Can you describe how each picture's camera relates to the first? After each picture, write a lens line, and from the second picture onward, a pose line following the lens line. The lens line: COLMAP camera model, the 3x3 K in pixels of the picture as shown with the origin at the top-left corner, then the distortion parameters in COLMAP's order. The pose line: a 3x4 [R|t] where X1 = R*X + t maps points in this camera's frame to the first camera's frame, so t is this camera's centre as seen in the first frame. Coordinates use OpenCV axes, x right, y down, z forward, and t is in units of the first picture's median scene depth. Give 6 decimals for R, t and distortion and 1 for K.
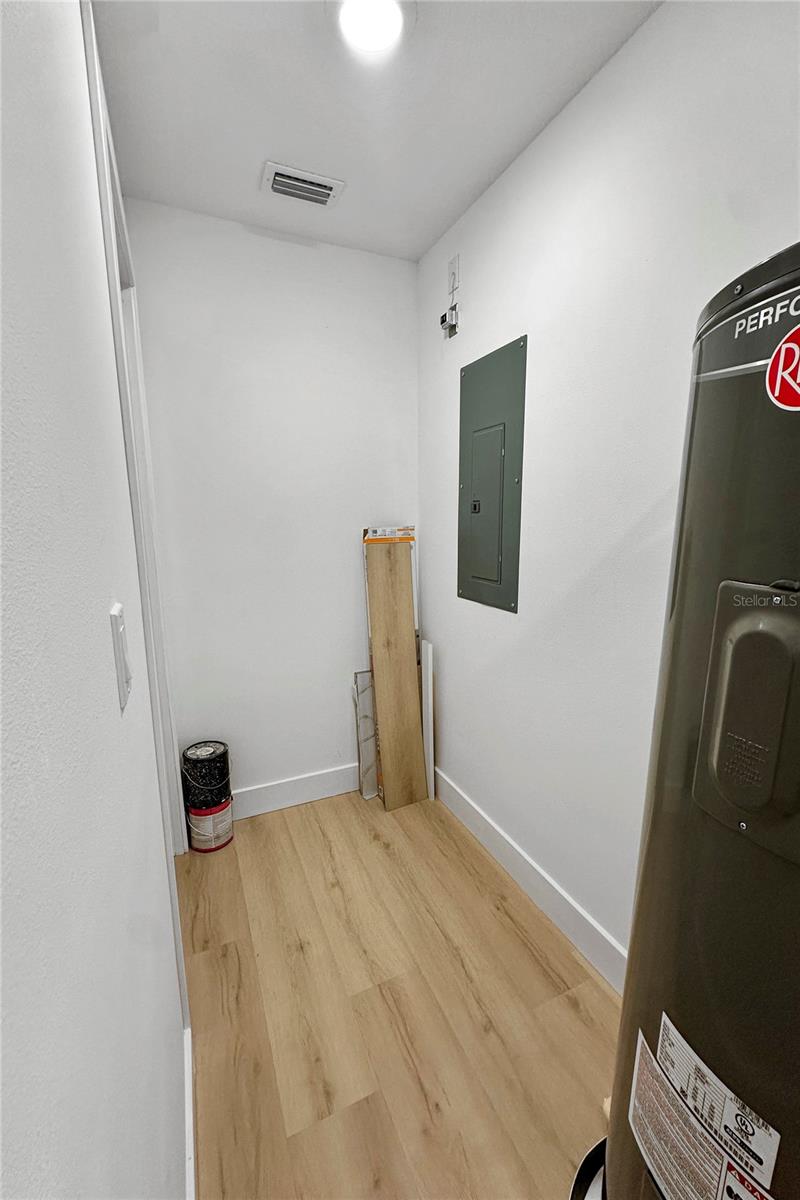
lens RADIAL K [[479.8, 0, 428.0], [0, 479.8, 617.6], [0, 0, 1]] dist [-0.000971, -0.000173]
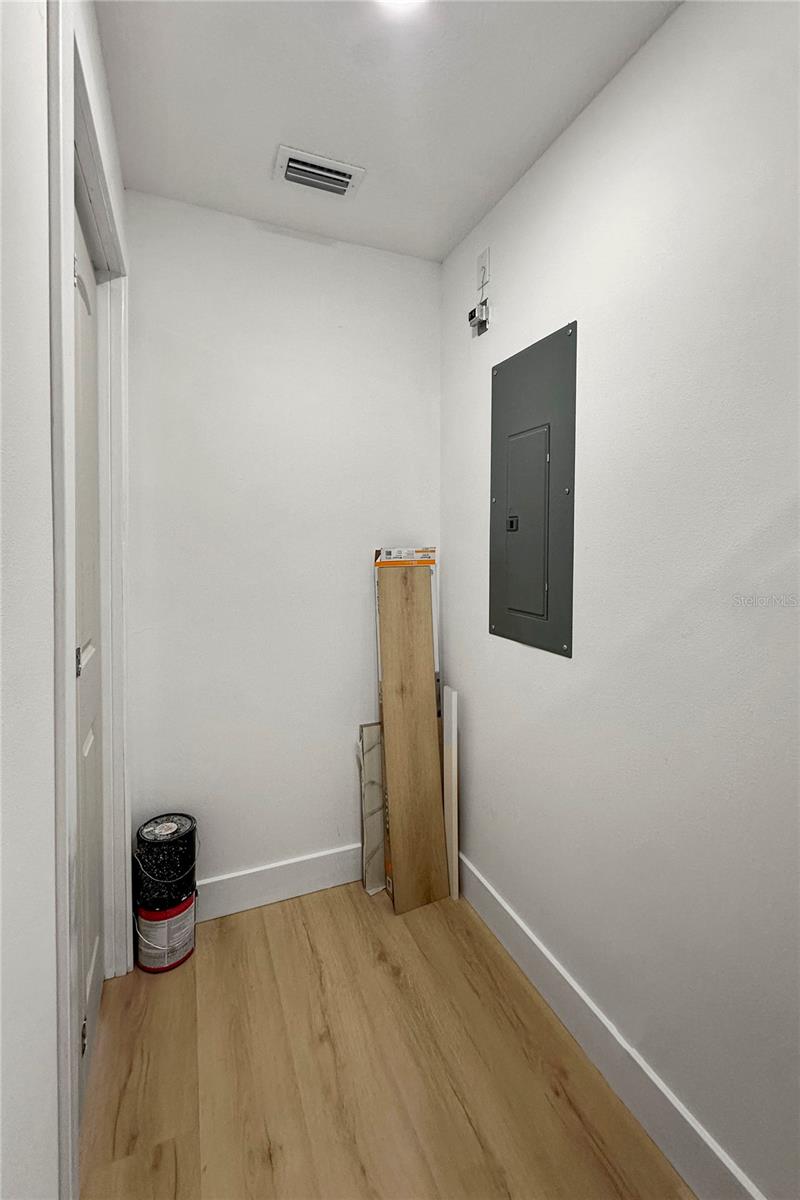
lens RADIAL K [[513.4, 0, 400.0], [0, 513.4, 600.0], [0, 0, 1]] dist [-0.000872, -0.000107]
pose [[0.996707, 0.014770, -0.079733, -0.021198], [-0.022174, 0.995439, -0.092789, -0.016592], [0.077999, 0.094252, 0.992488, 0.134647]]
